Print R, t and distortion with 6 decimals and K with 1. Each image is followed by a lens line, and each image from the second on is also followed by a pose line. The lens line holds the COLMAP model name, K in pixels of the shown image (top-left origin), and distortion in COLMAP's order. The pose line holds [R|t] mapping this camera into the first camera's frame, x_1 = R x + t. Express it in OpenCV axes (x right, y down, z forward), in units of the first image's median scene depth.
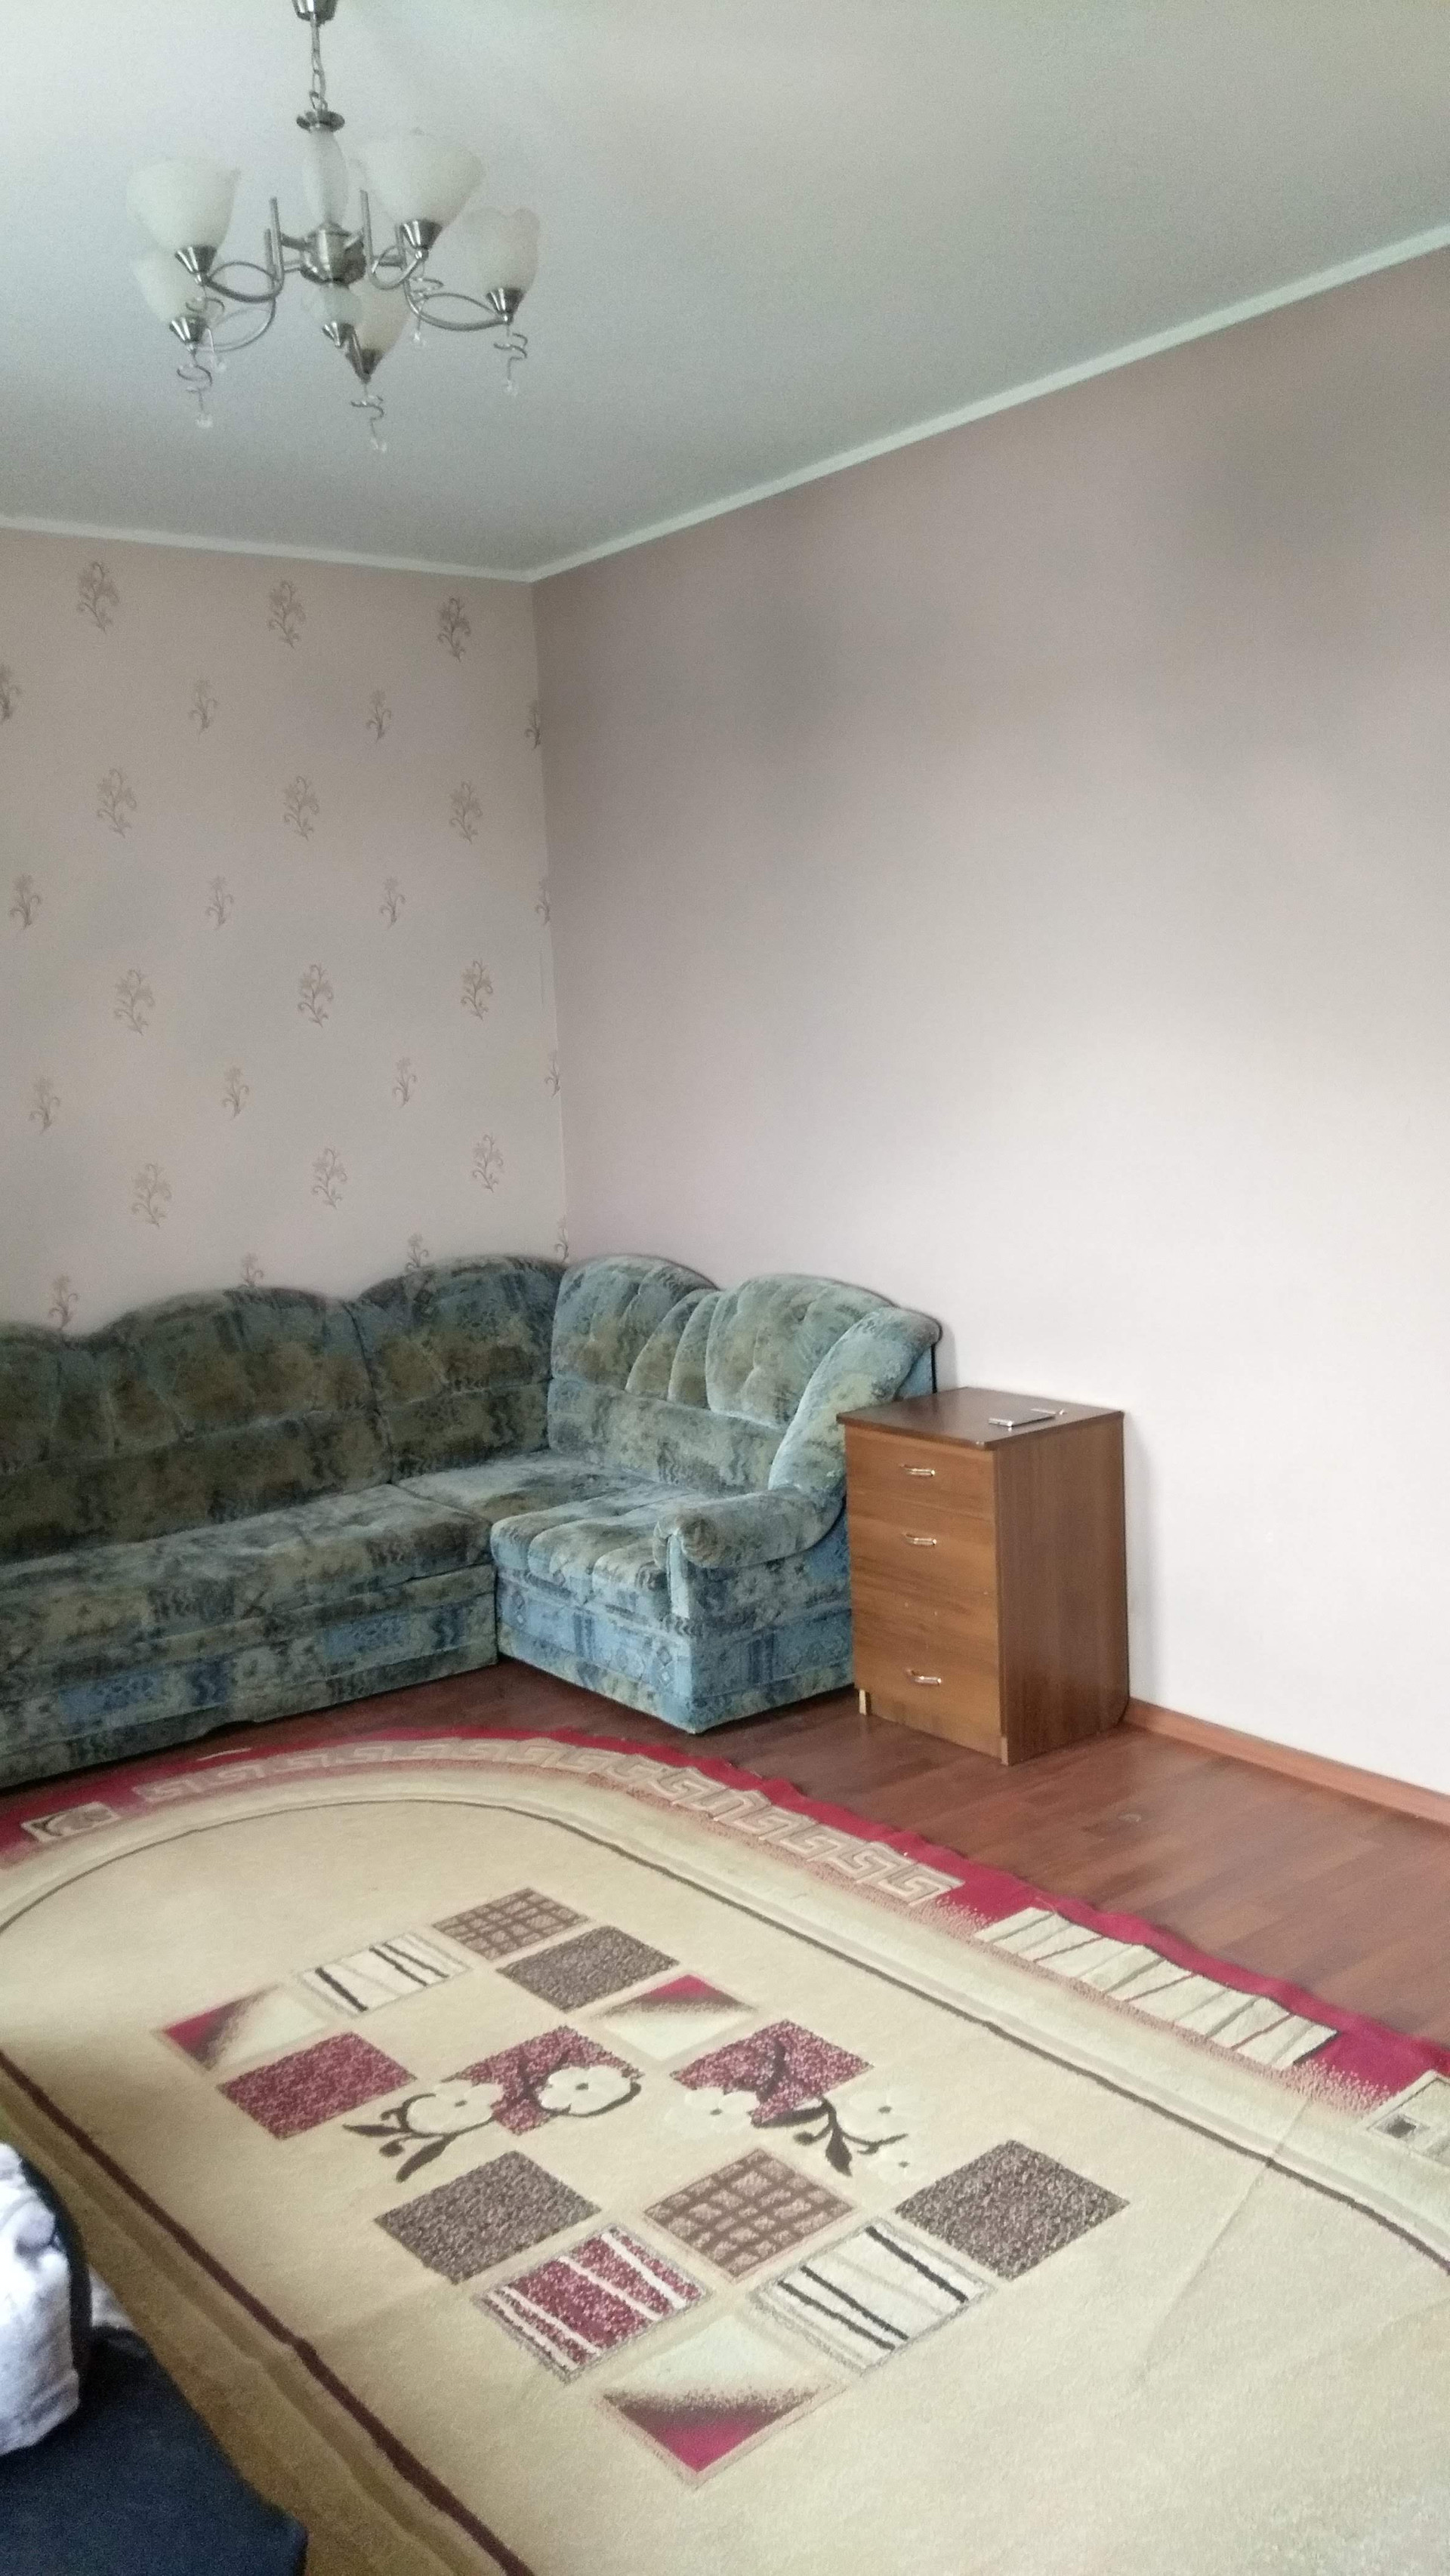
lens RADIAL K [[1995.0, 0, 742.3], [0, 1995.0, 1295.8], [0, 0, 1]] dist [0.056819, -0.071451]
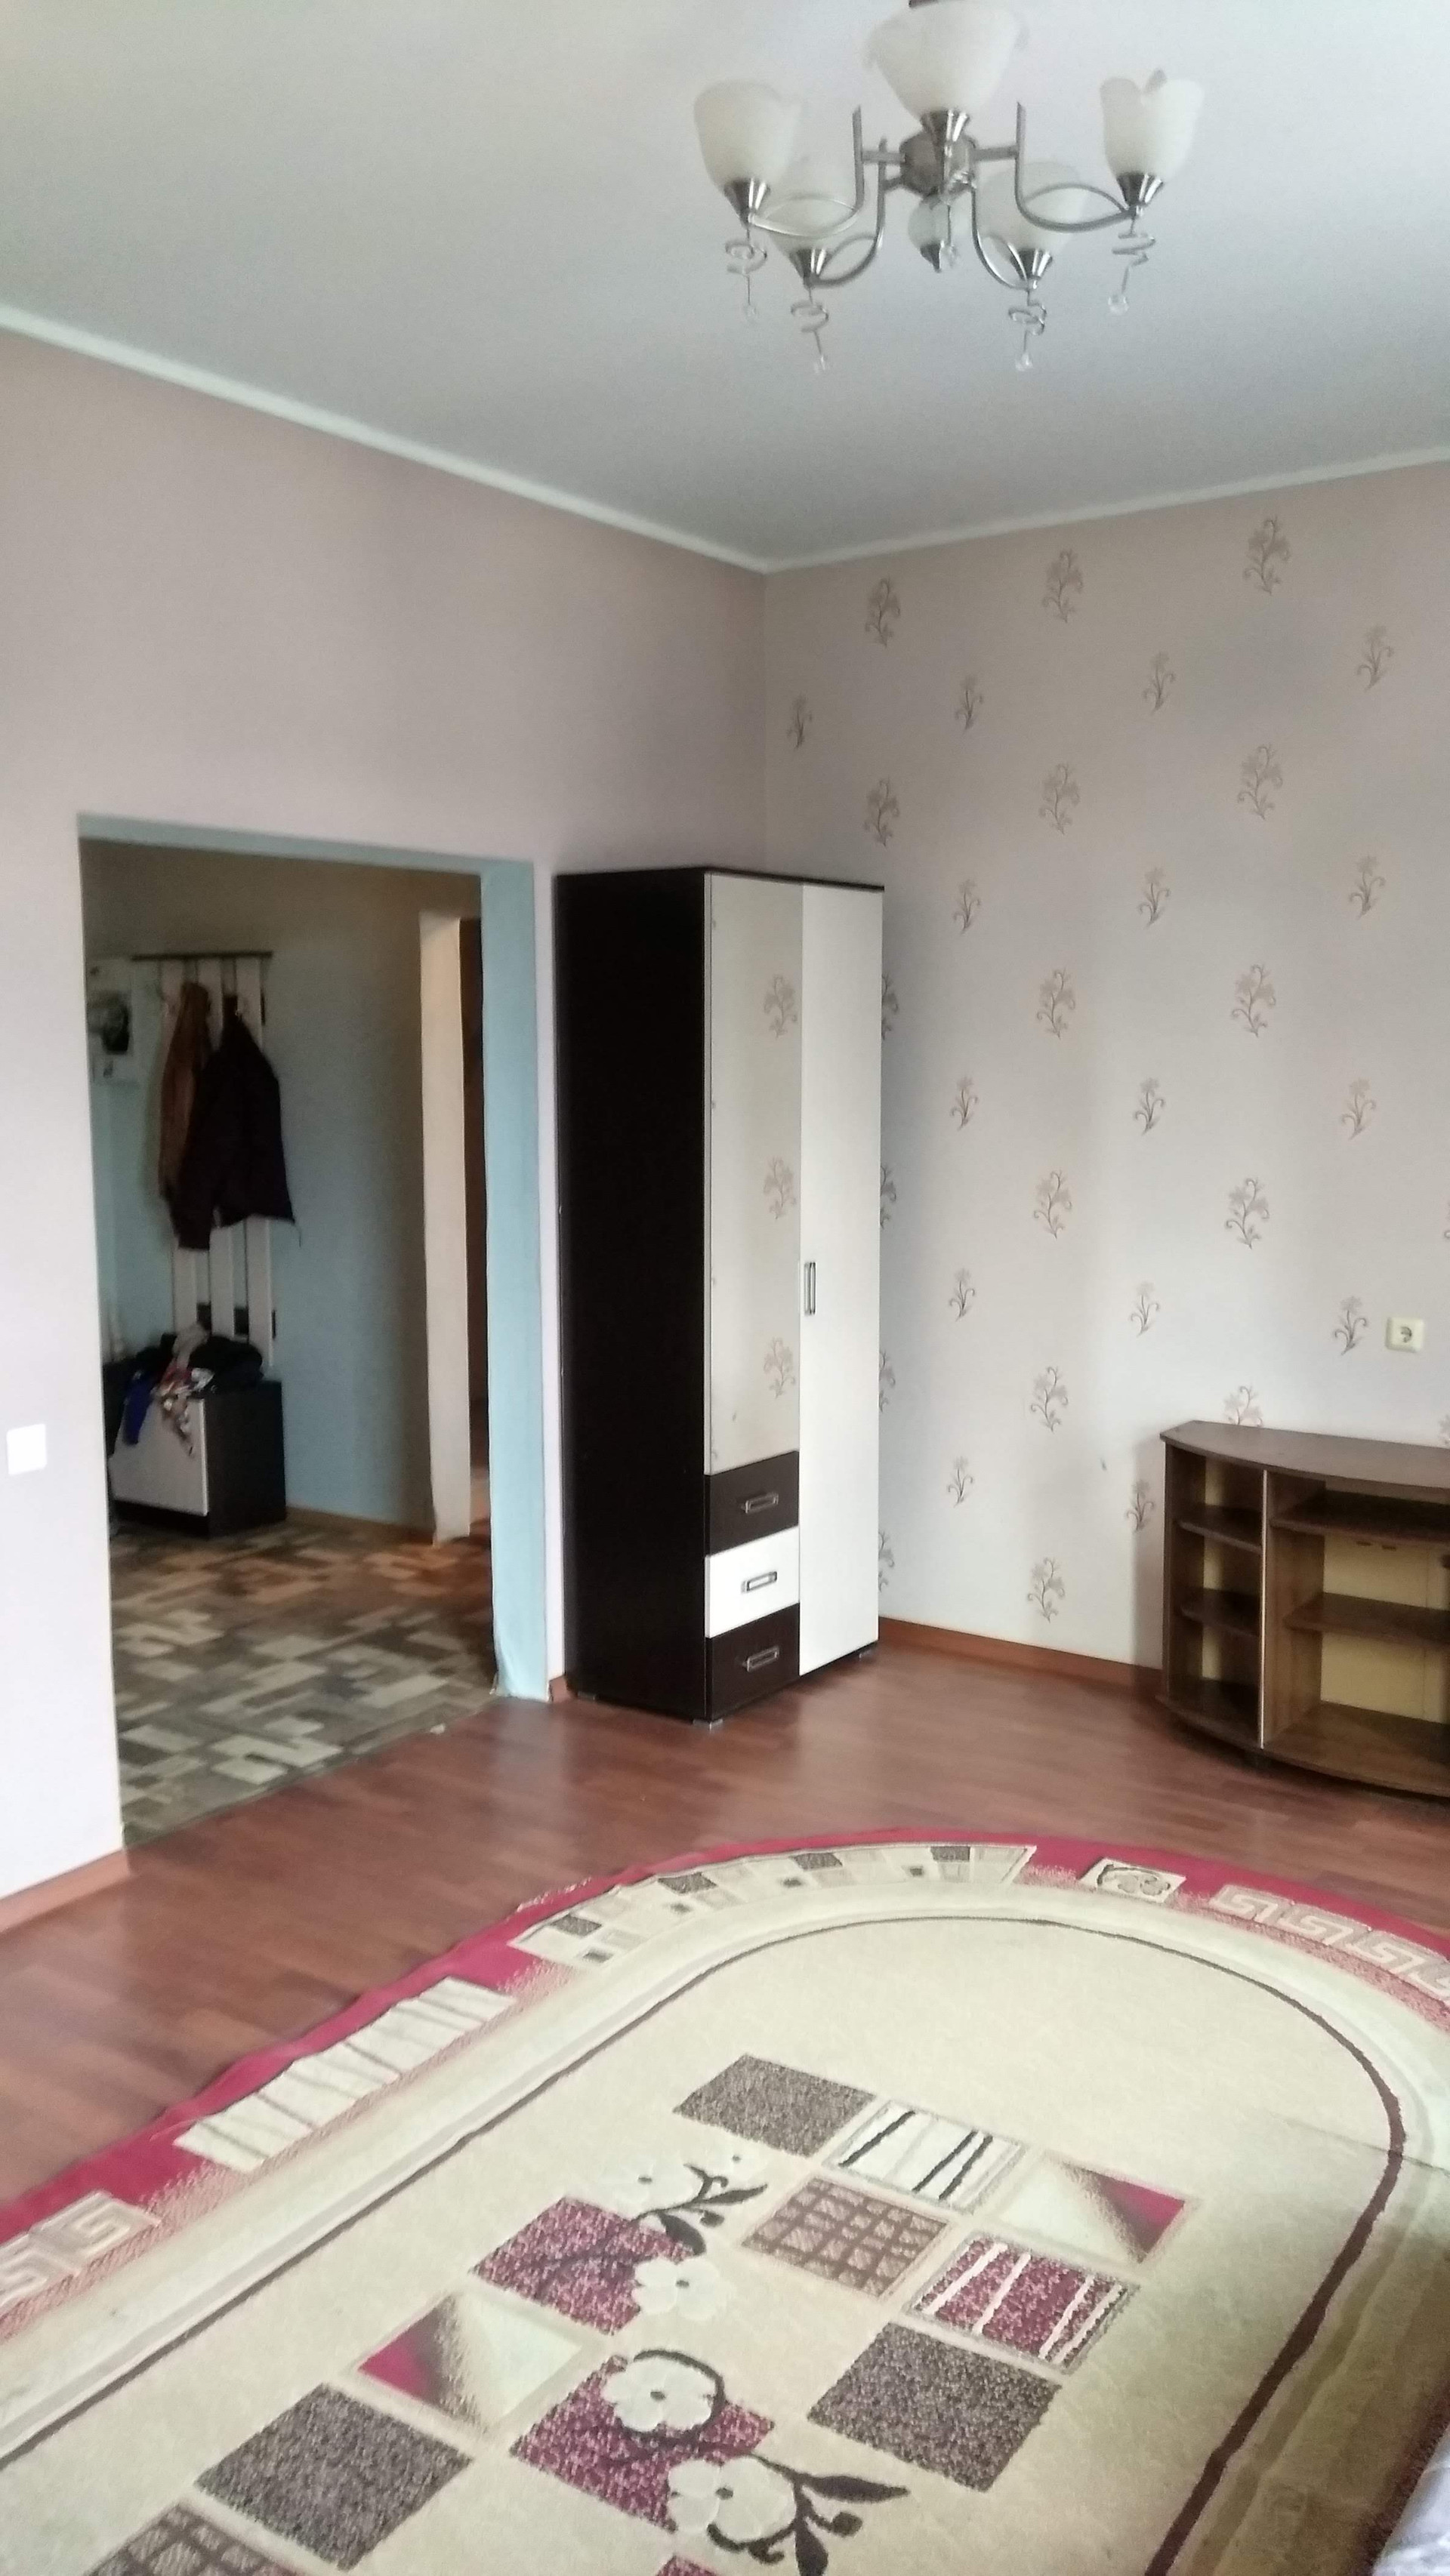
lens RADIAL K [[1969.5, 0, 724.7], [0, 1969.5, 1298.2], [0, 0, 1]] dist [0.064080, -0.086265]
pose [[-0.266551, -0.081896, 0.960335, -0.708791], [0.150014, 0.980715, 0.125272, -0.114132], [-0.952075, 0.177455, -0.249125, 0.953562]]
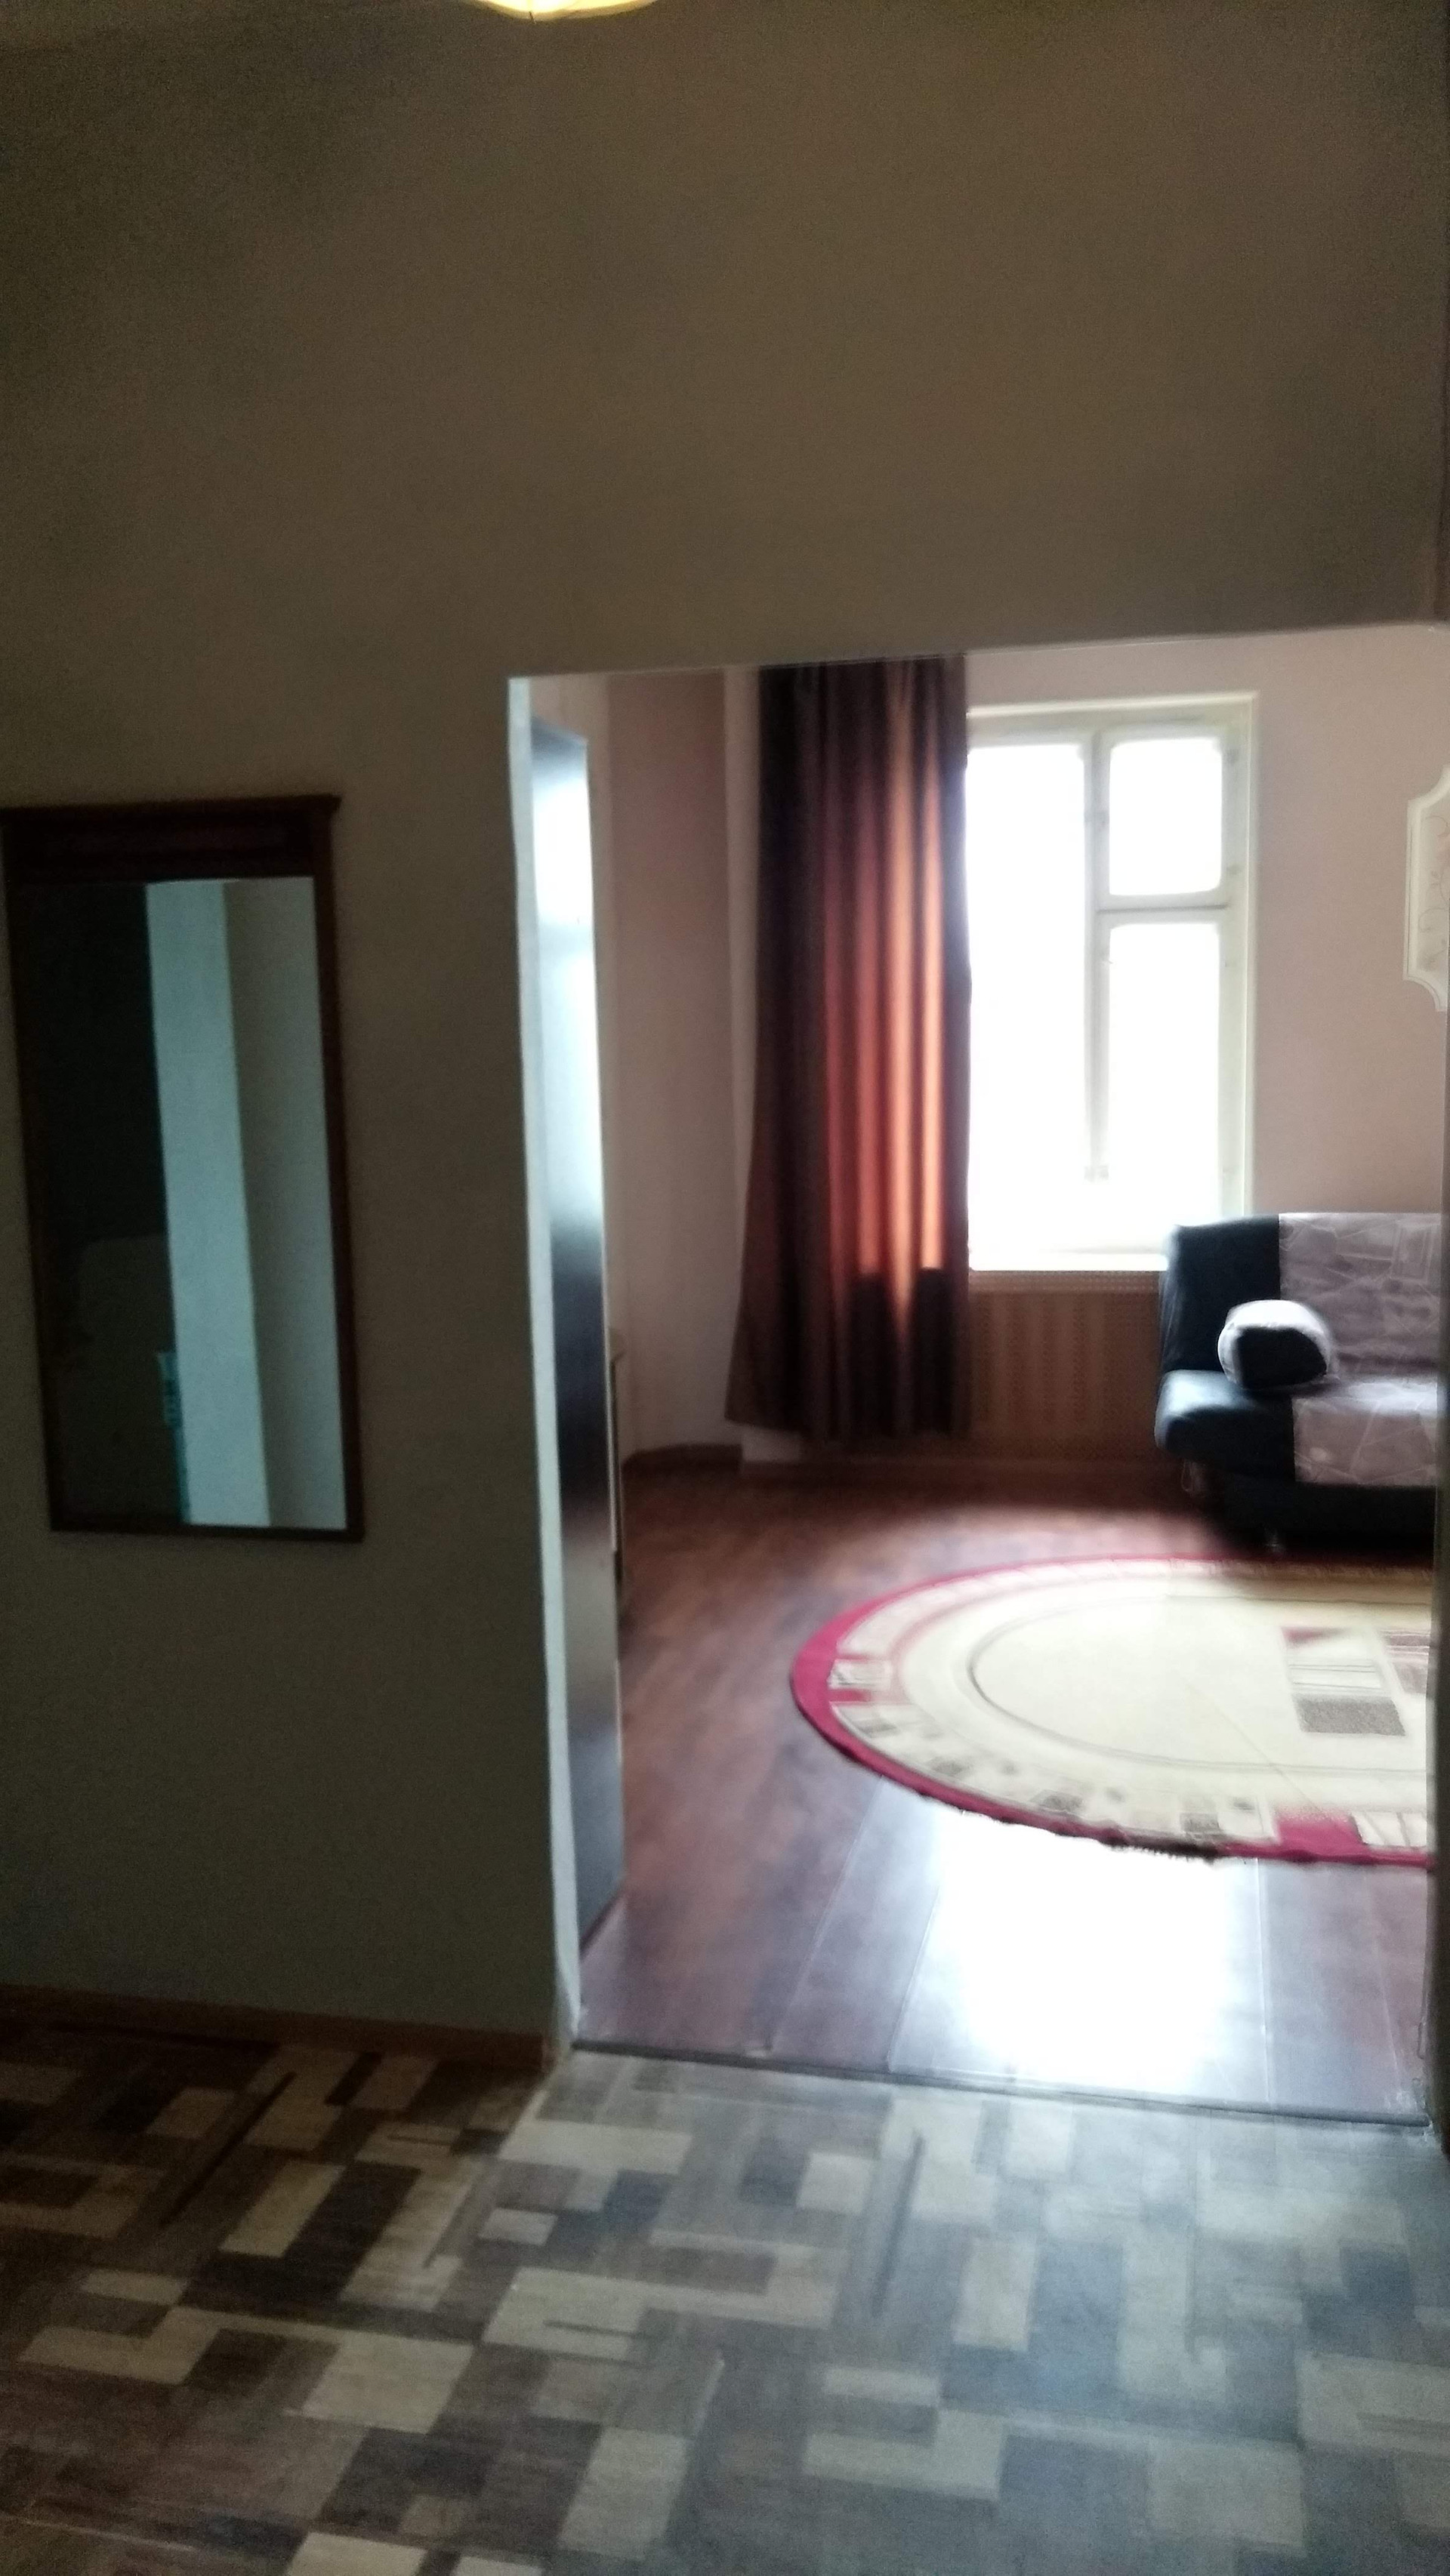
lens RADIAL K [[2091.4, 0, 773.5], [0, 2091.4, 1290.9], [0, 0, 1]] dist [0.064161, -0.071469]
pose [[-0.773597, 0.136358, -0.618833, 1.153811], [-0.041851, 0.963447, 0.264611, -0.234509], [0.632294, 0.230601, -0.739613, 1.454667]]
